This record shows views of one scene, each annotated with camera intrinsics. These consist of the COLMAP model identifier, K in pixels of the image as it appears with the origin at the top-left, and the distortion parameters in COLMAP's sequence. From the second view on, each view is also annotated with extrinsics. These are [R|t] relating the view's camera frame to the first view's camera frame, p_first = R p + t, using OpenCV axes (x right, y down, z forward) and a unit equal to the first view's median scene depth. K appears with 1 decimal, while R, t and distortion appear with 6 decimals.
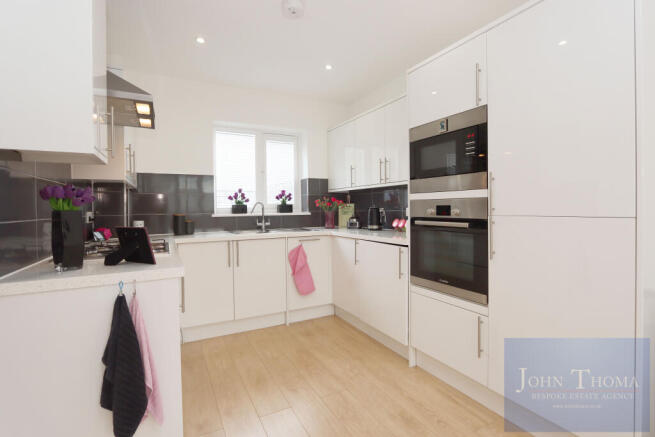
lens RADIAL K [[298.8, 0, 323.4], [0, 298.8, 214.5], [0, 0, 1]] dist [-0.022123, 0.000000]
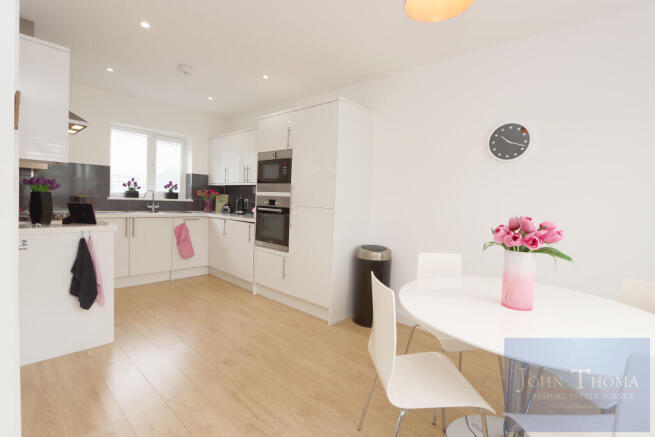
lens RADIAL K [[298.8, 0, 323.4], [0, 298.8, 214.5], [0, 0, 1]] dist [-0.022123, 0.000000]
pose [[0.933954, 0.033573, 0.355812, 0.035221], [-0.044875, 0.998715, 0.023554, 0.002050], [-0.354564, -0.037966, 0.934261, -0.521543]]
